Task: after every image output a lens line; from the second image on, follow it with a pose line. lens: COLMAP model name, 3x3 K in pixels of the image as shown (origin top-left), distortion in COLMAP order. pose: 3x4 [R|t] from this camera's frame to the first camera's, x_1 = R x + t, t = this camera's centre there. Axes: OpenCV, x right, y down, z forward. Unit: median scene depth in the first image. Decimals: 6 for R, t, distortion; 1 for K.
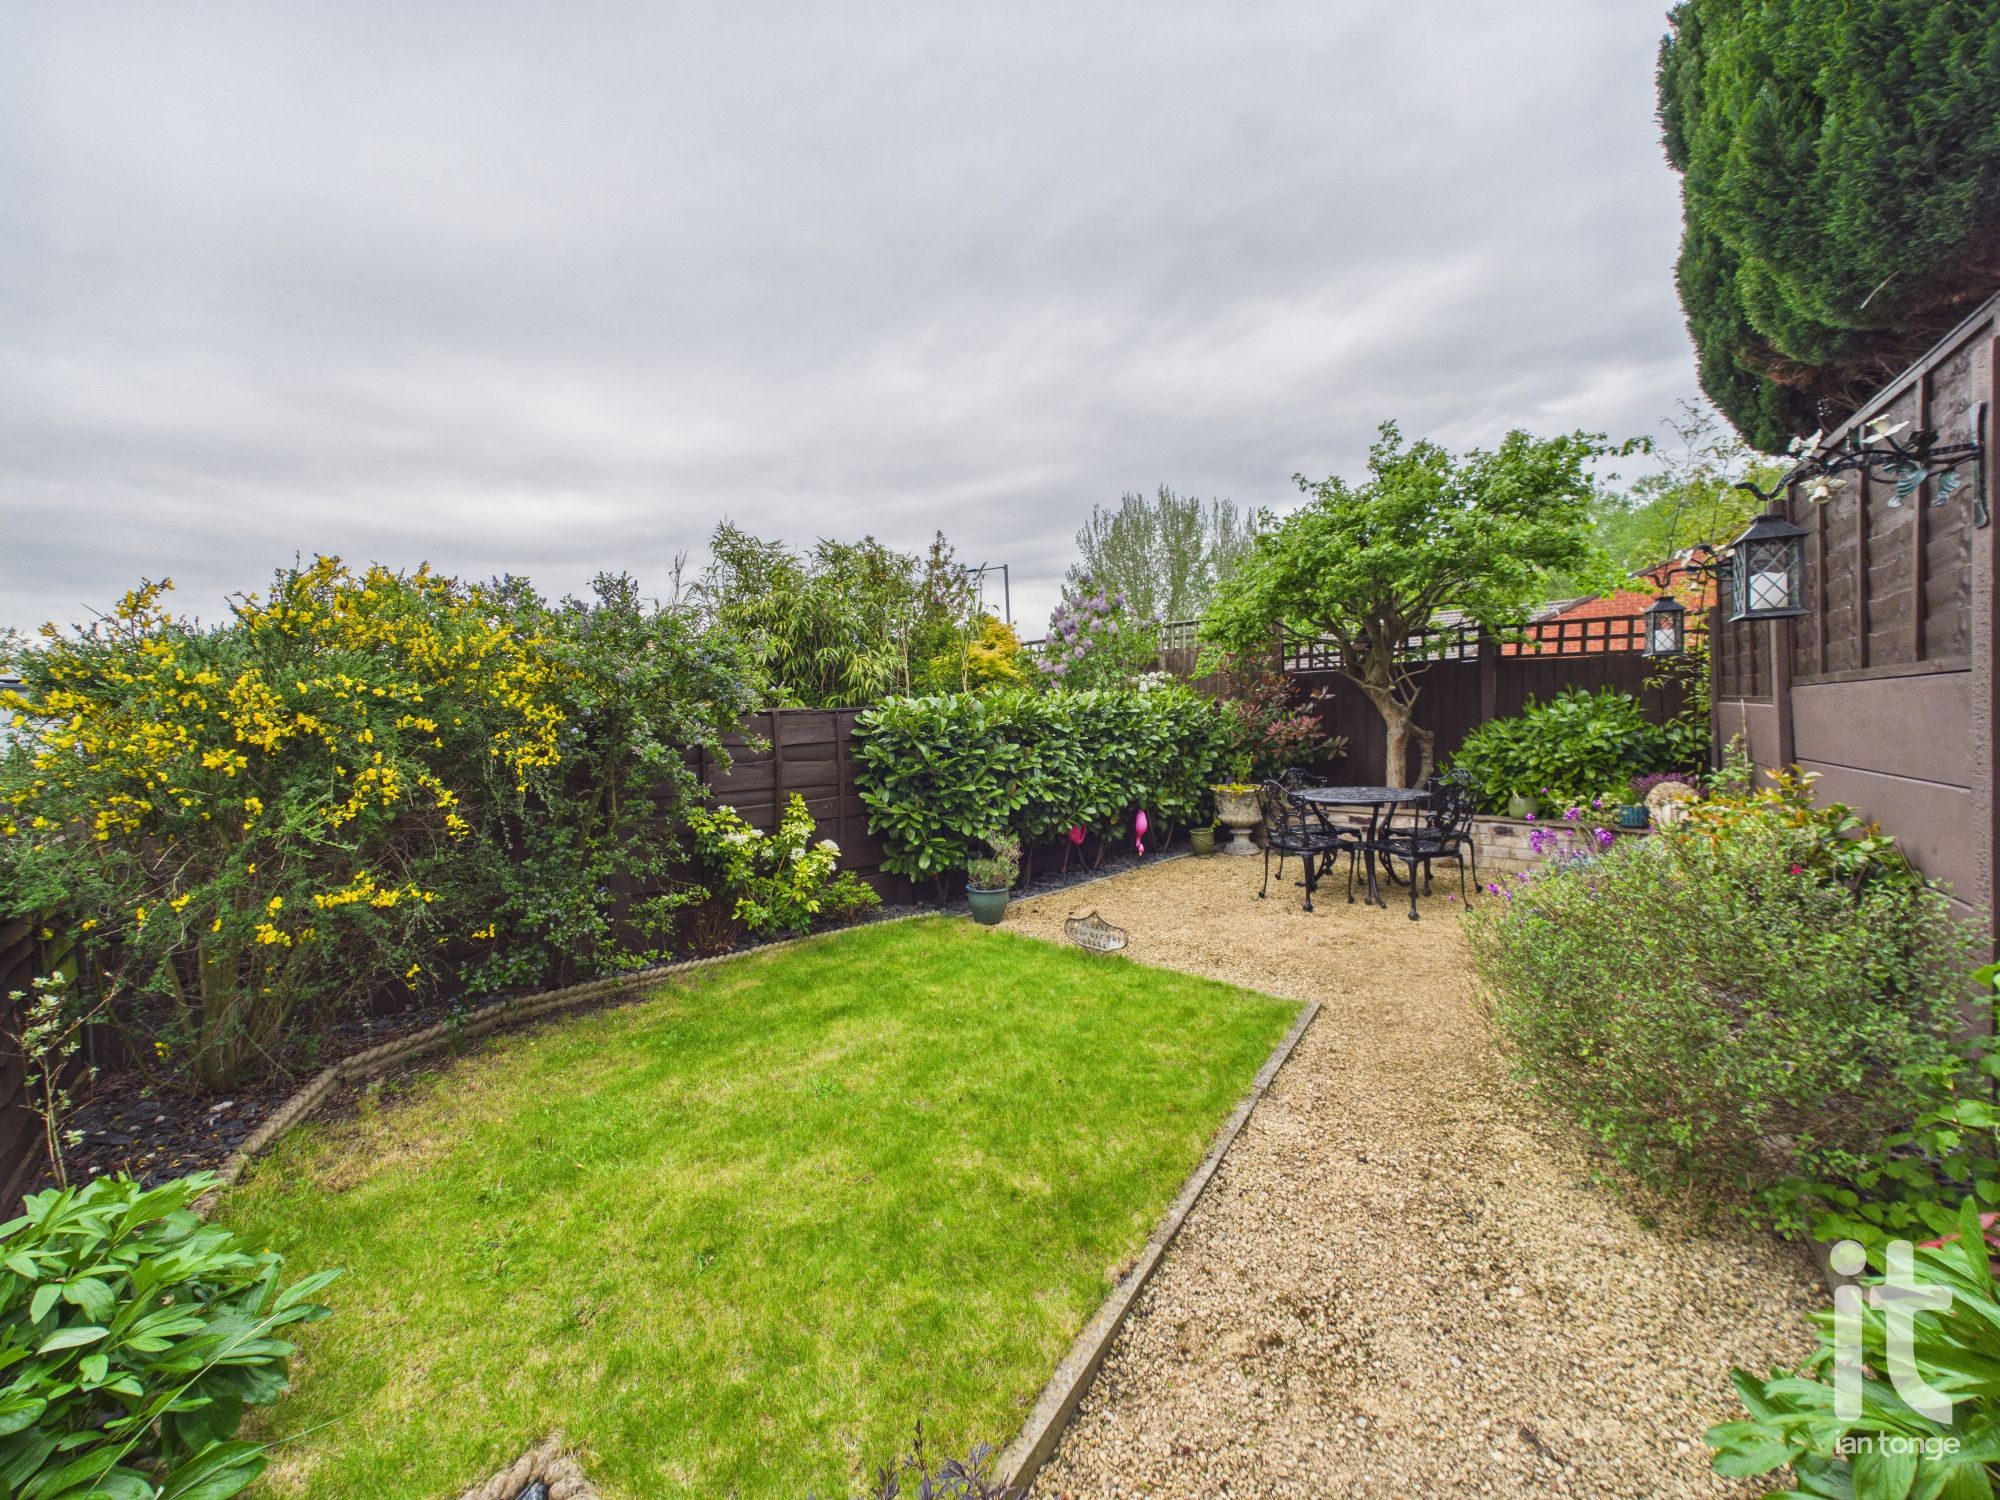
lens RADIAL K [[805.3, 0, 1000.6], [0, 805.3, 739.9], [0, 0, 1]] dist [0.000176, -0.000042]
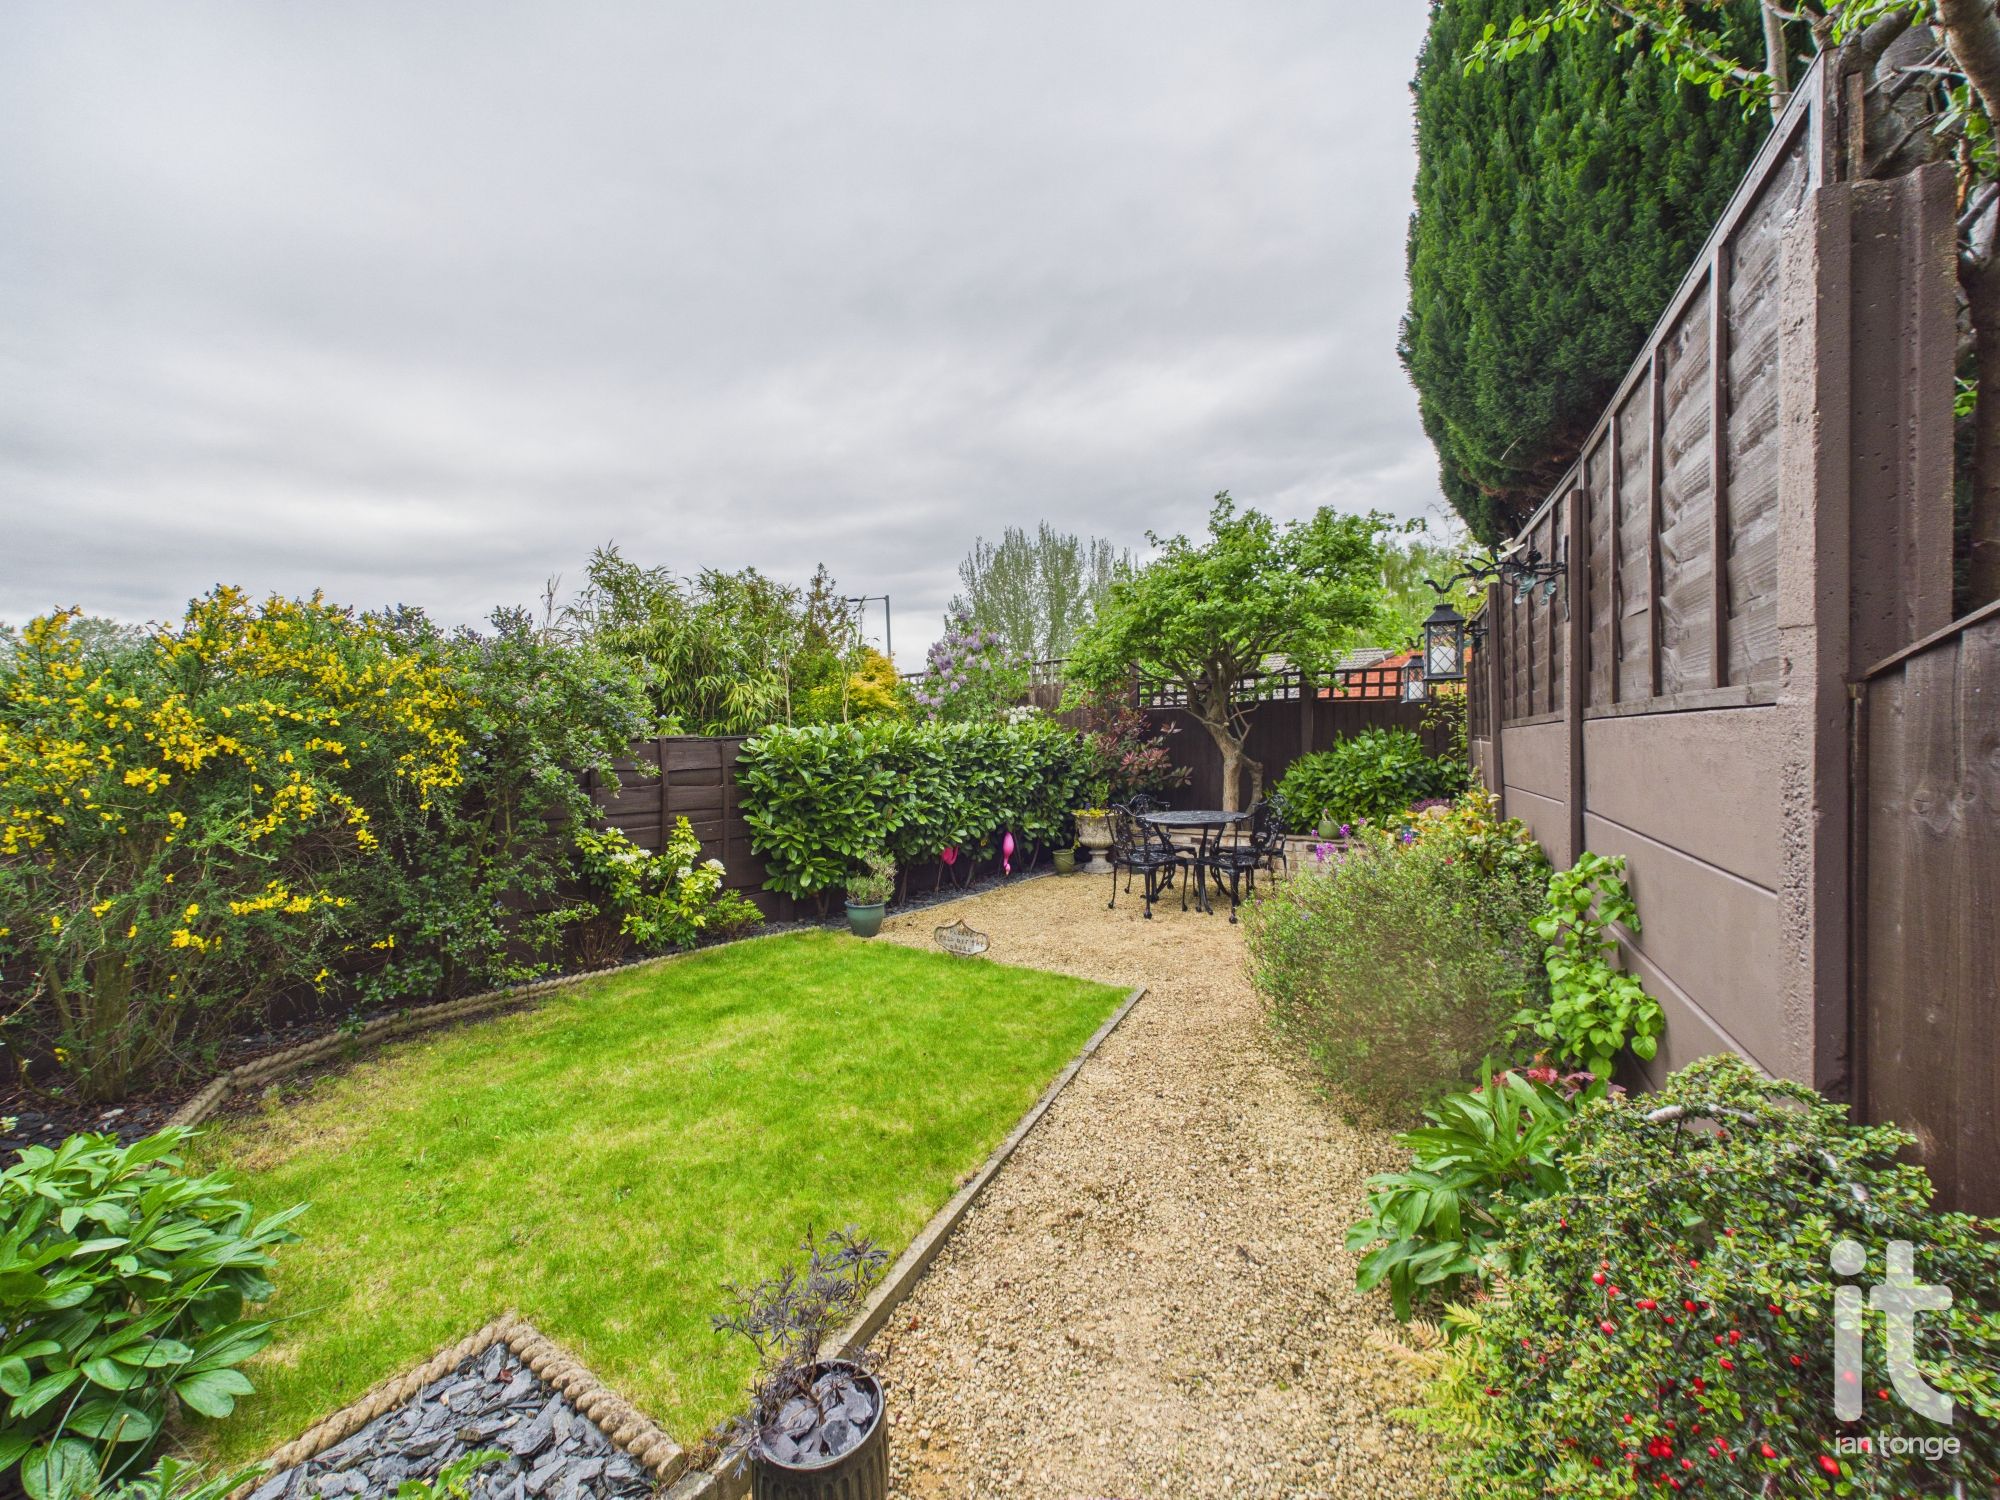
lens RADIAL K [[808.6, 0, 997.6], [0, 808.6, 763.5], [0, 0, 1]] dist [-0.000575, -0.000084]
pose [[0.989781, 0.007916, 0.142374, 0.004714], [-0.006760, 0.999940, -0.008602, 0.003835], [-0.142434, 0.007551, 0.989776, -0.117783]]
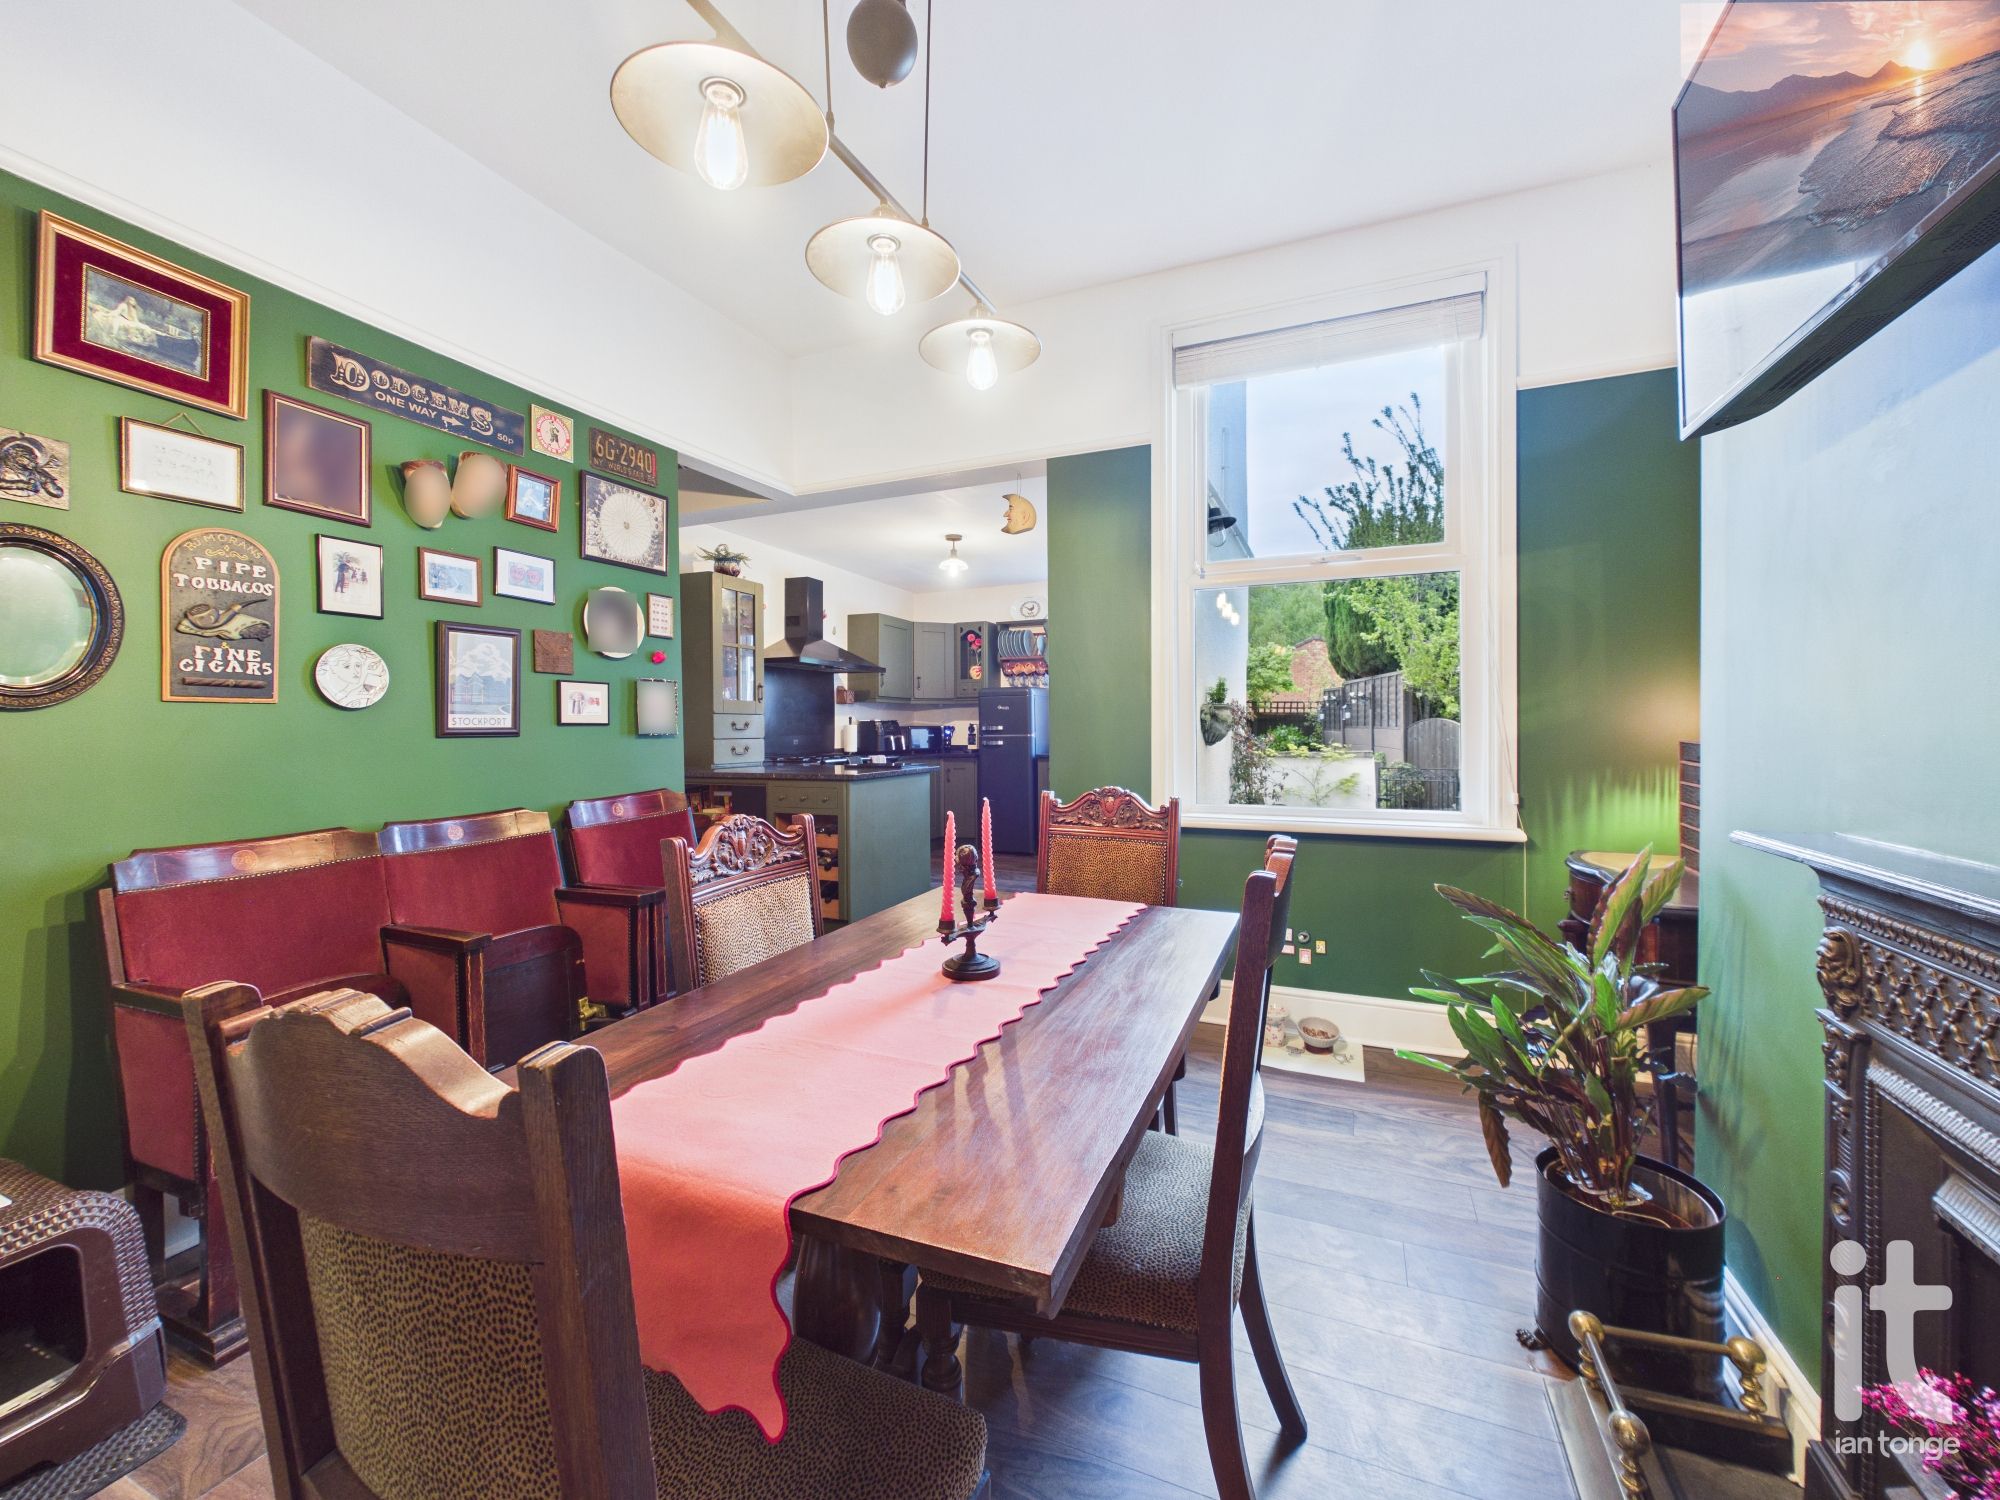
lens RADIAL K [[805.3, 0, 1000.6], [0, 805.3, 739.9], [0, 0, 1]] dist [0.000176, -0.000042]
pose [[0.912885, 0.006666, 0.408162, -1.982953], [-0.000073, 0.999869, -0.016166, 0.055981], [-0.408216, 0.014728, 0.912766, -1.768464]]
